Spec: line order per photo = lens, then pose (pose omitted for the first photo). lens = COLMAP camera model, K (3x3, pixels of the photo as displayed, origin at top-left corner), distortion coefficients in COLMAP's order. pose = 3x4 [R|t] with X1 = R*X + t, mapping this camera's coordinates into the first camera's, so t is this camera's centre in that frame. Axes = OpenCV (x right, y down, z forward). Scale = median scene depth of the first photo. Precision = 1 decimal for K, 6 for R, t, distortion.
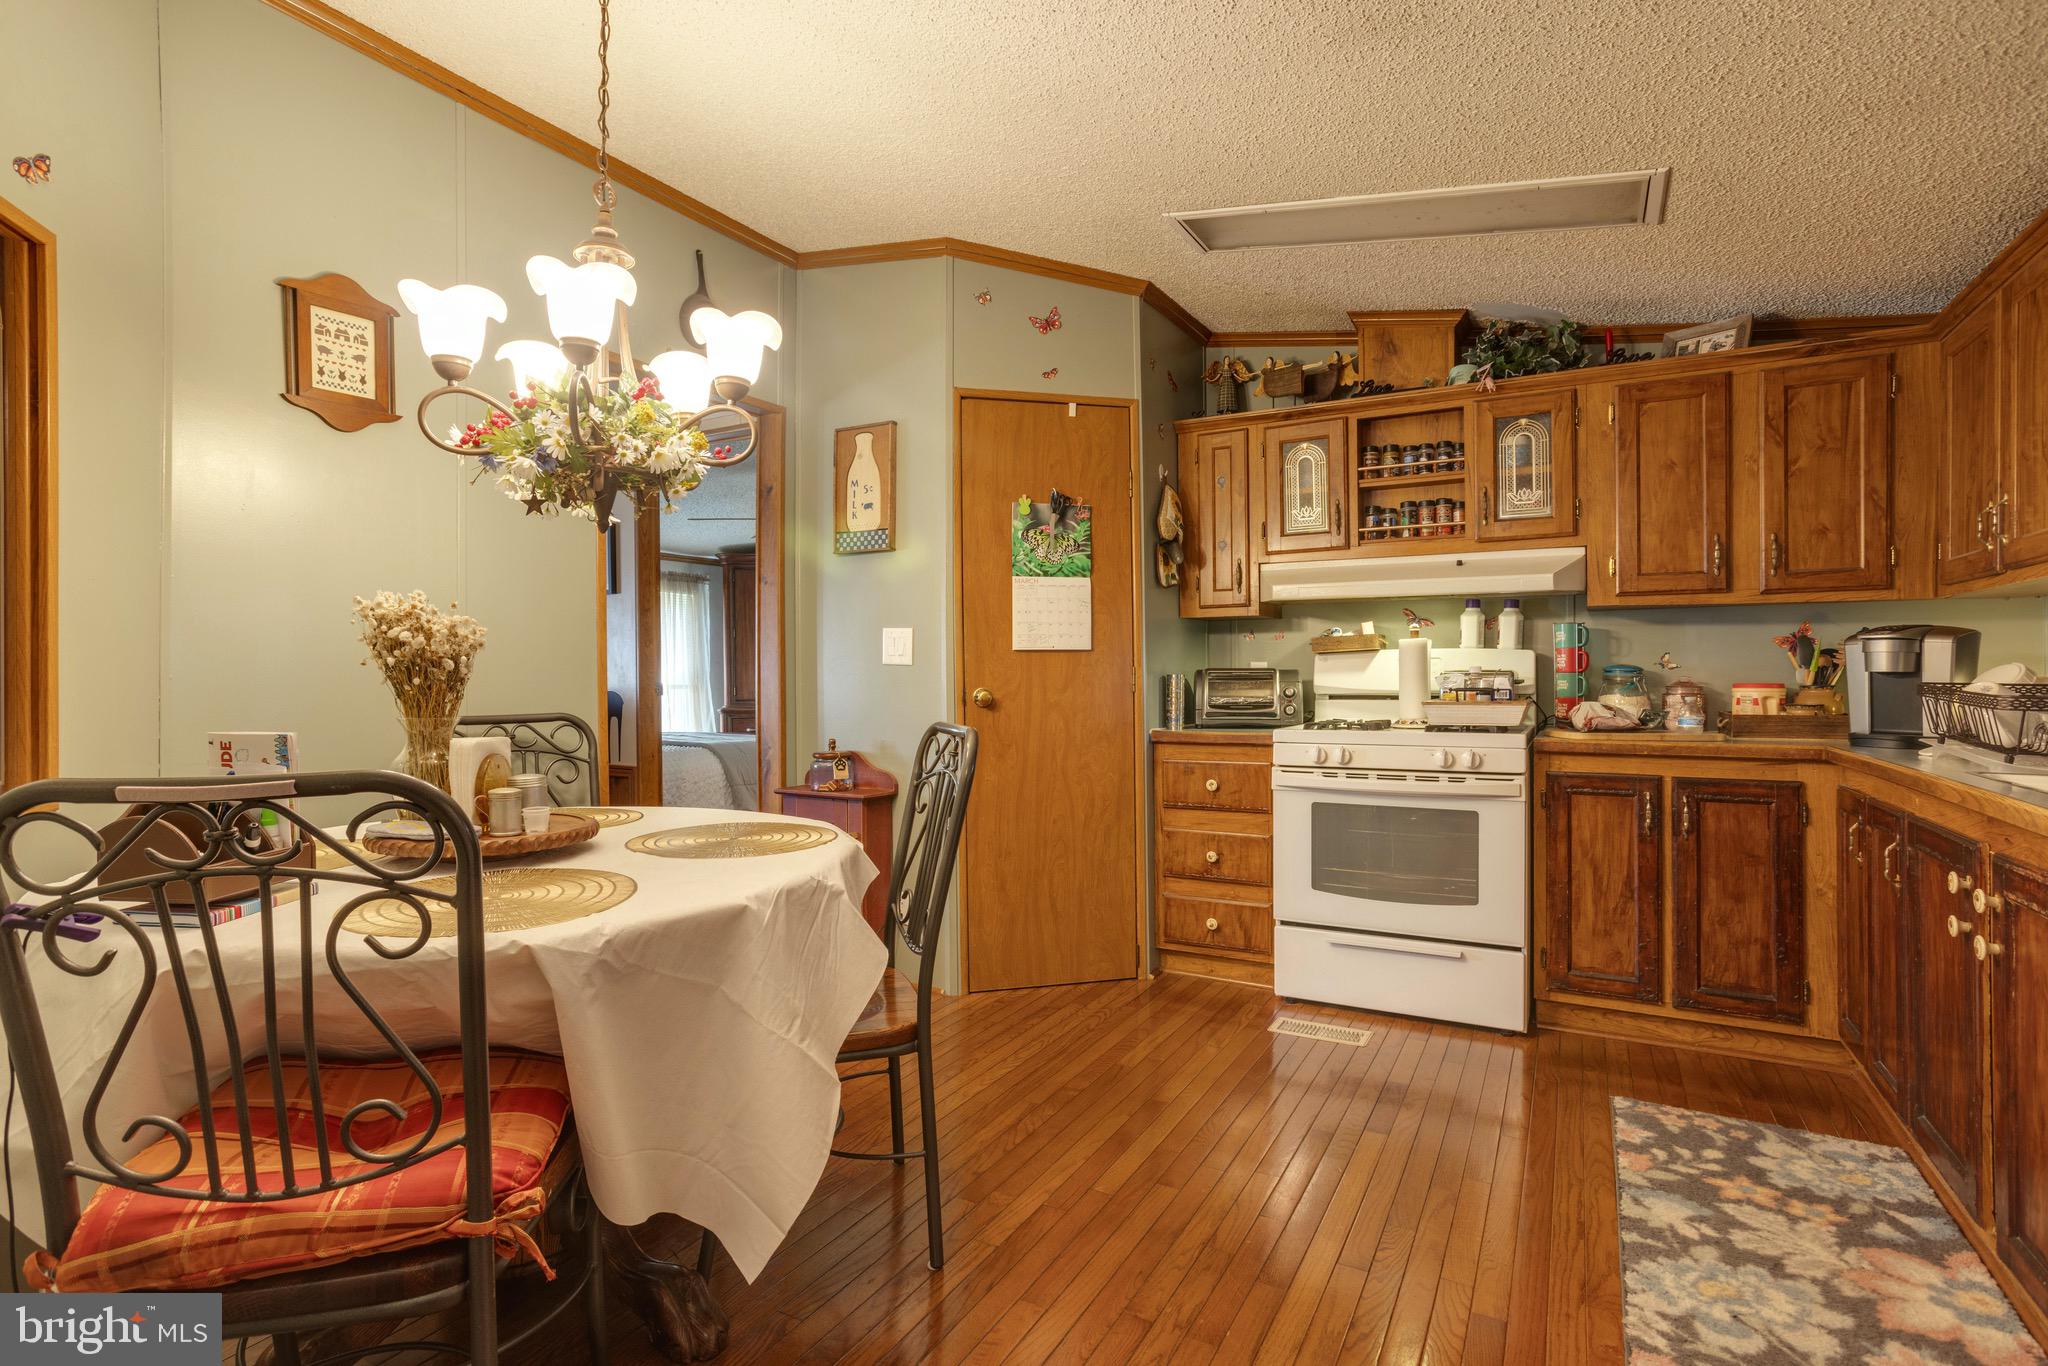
lens RADIAL K [[1009.2, 0, 1024.0], [0, 1009.2, 683.0], [0, 0, 1]] dist [-0.037442, 0.036703]
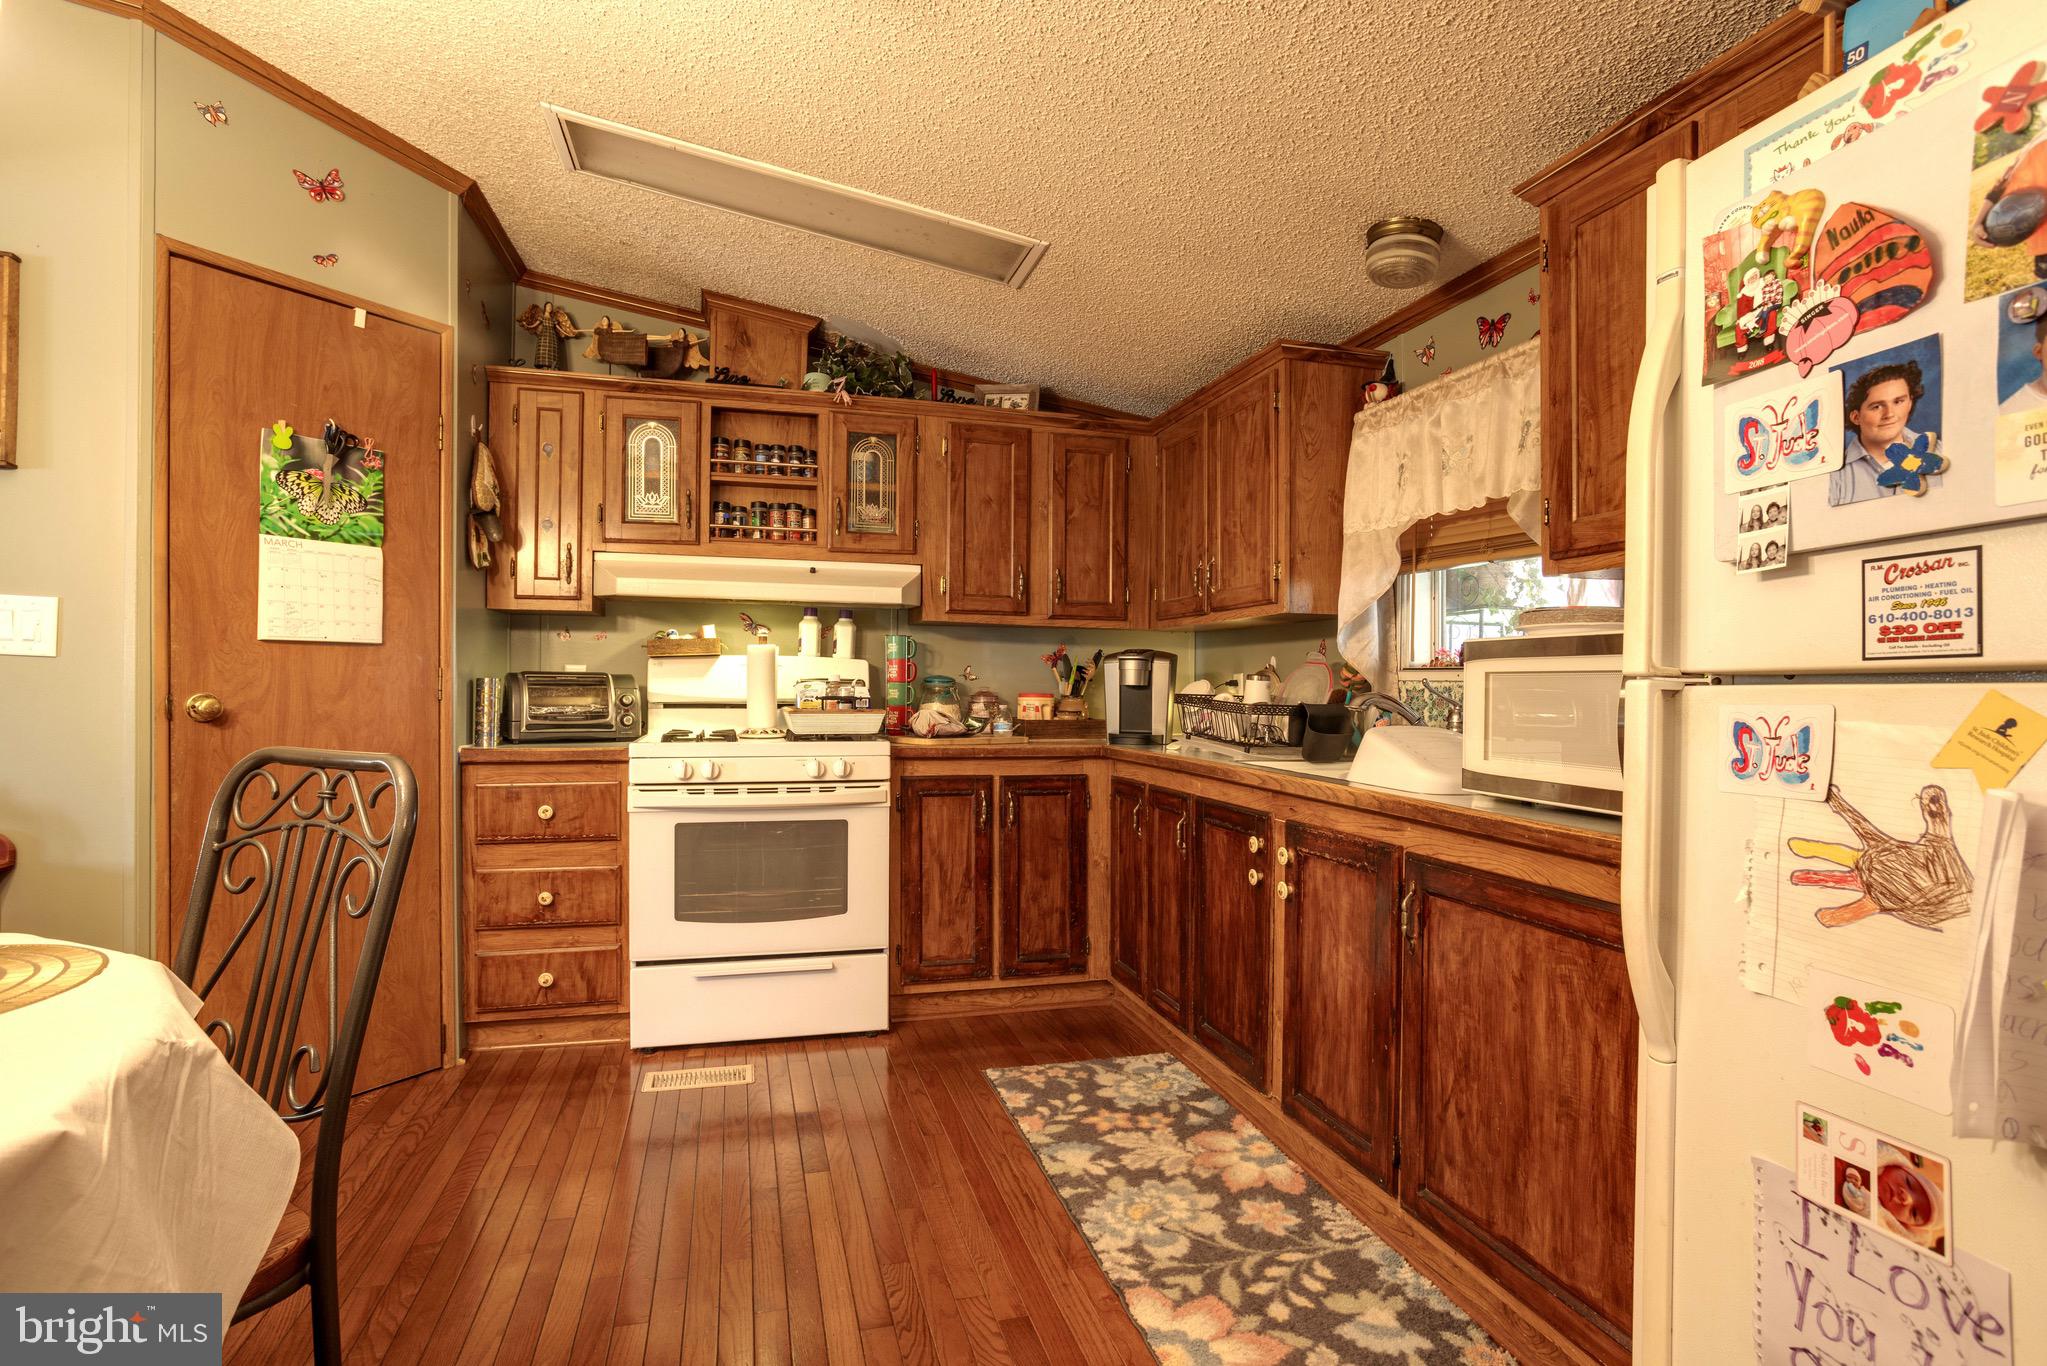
lens RADIAL K [[1027.4, 0, 1023.5], [0, 1027.4, 683.0], [0, 0, 1]] dist [-0.059354, 0.049619]
pose [[0.707339, 0.012262, 0.706768, -0.138961], [-0.007862, 0.999924, -0.009480, -0.000228], [-0.706830, 0.001149, 0.707382, 0.142043]]
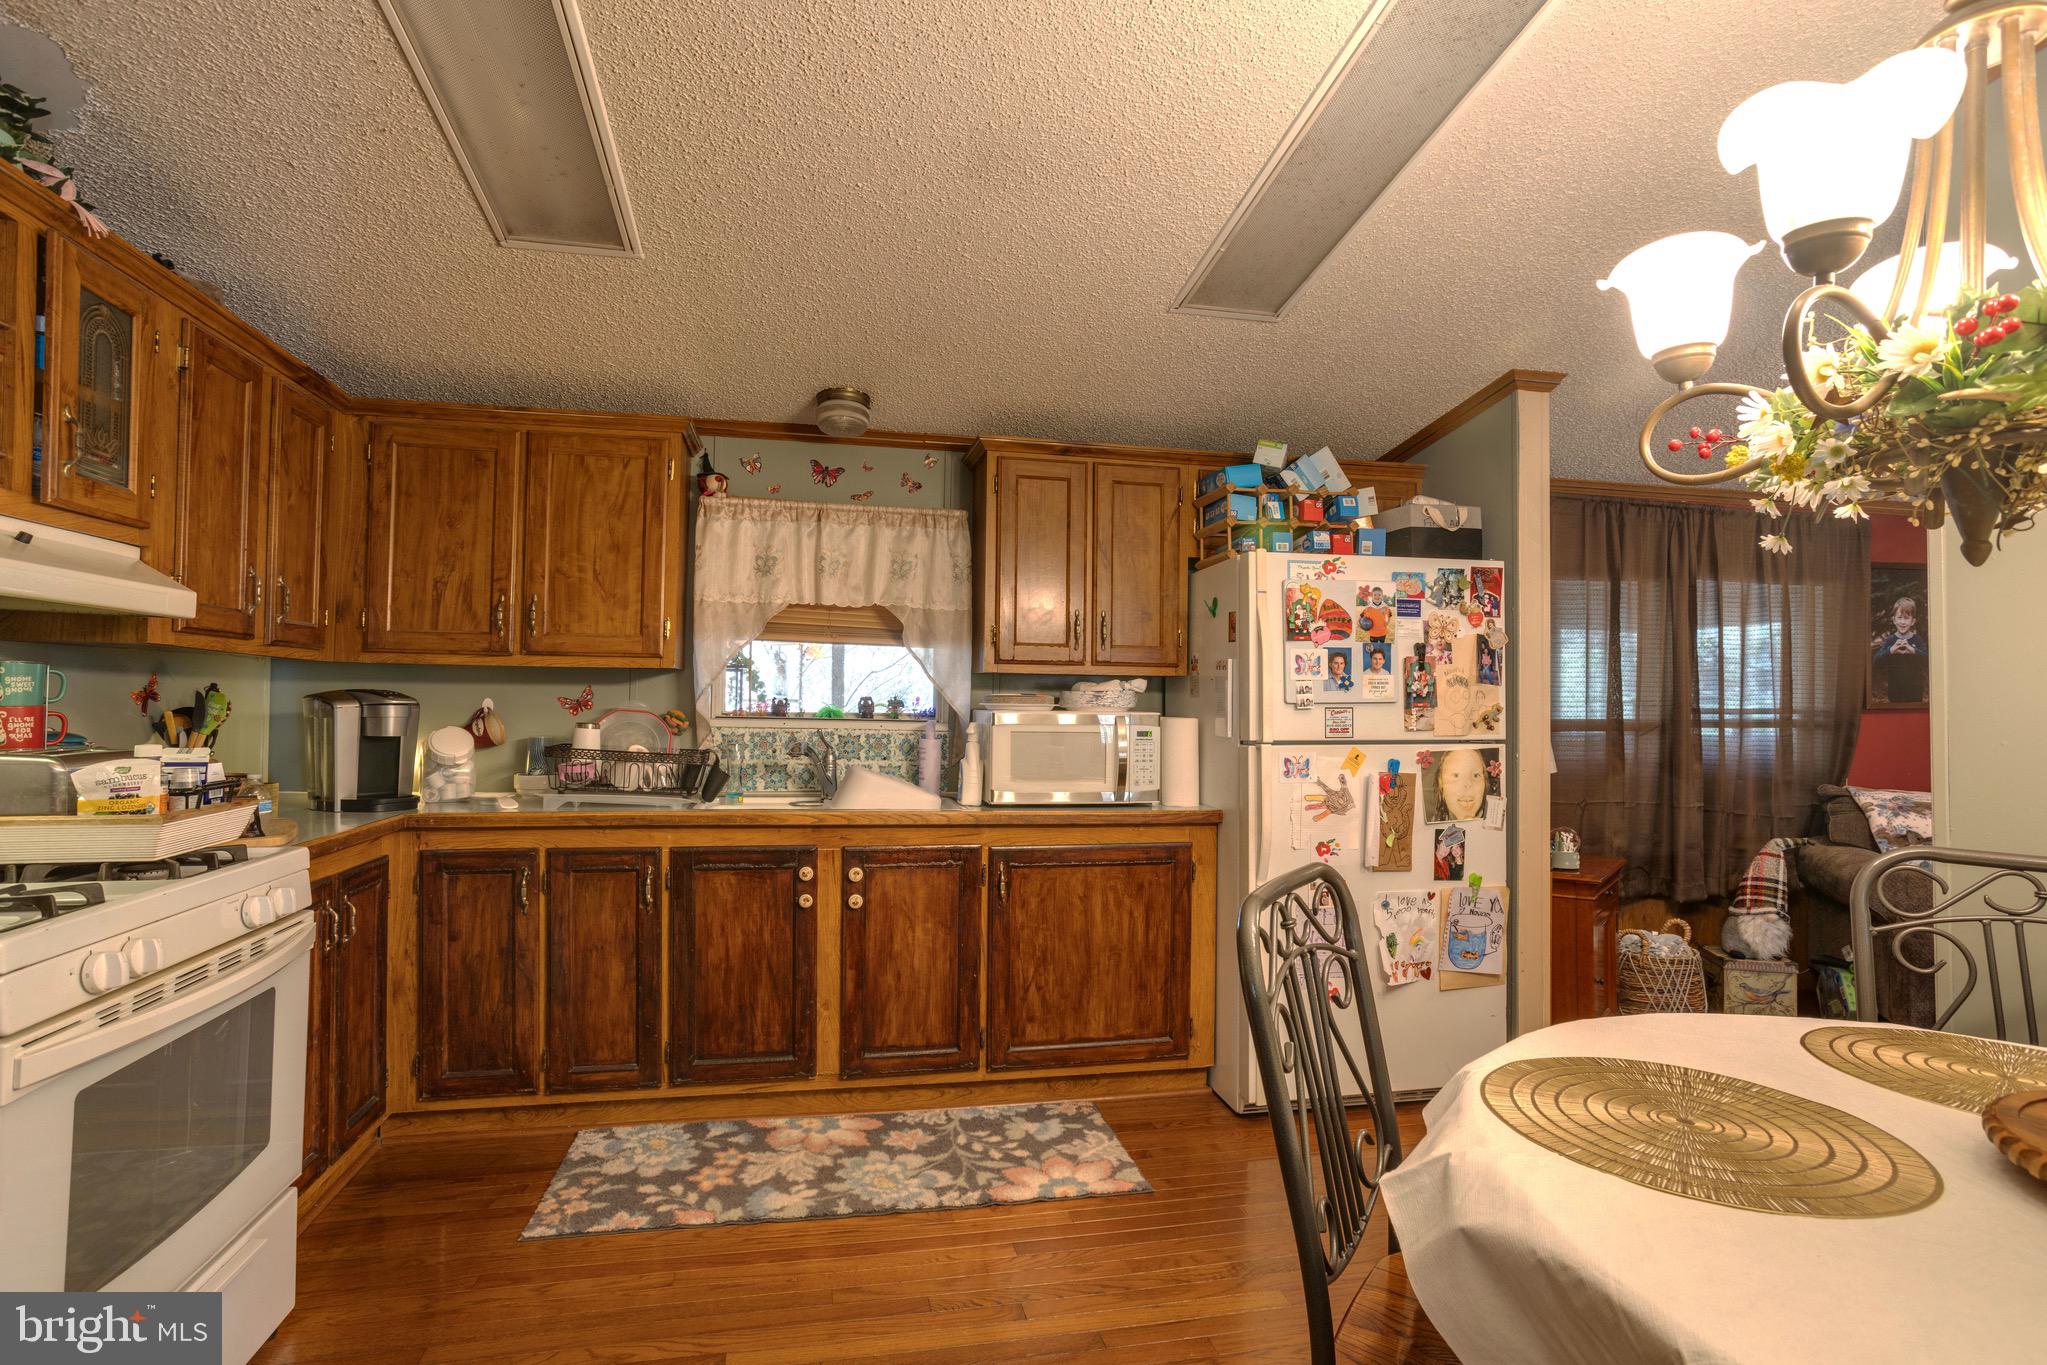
lens RADIAL K [[1027.4, 0, 1023.5], [0, 1027.4, 682.5], [0, 0, 1]] dist [-0.059354, 0.049619]
pose [[-0.672602, 0.005996, 0.739980, -0.281761], [-0.007244, 0.999866, -0.014687, -0.046330], [-0.739969, -0.015239, -0.672468, 1.012534]]
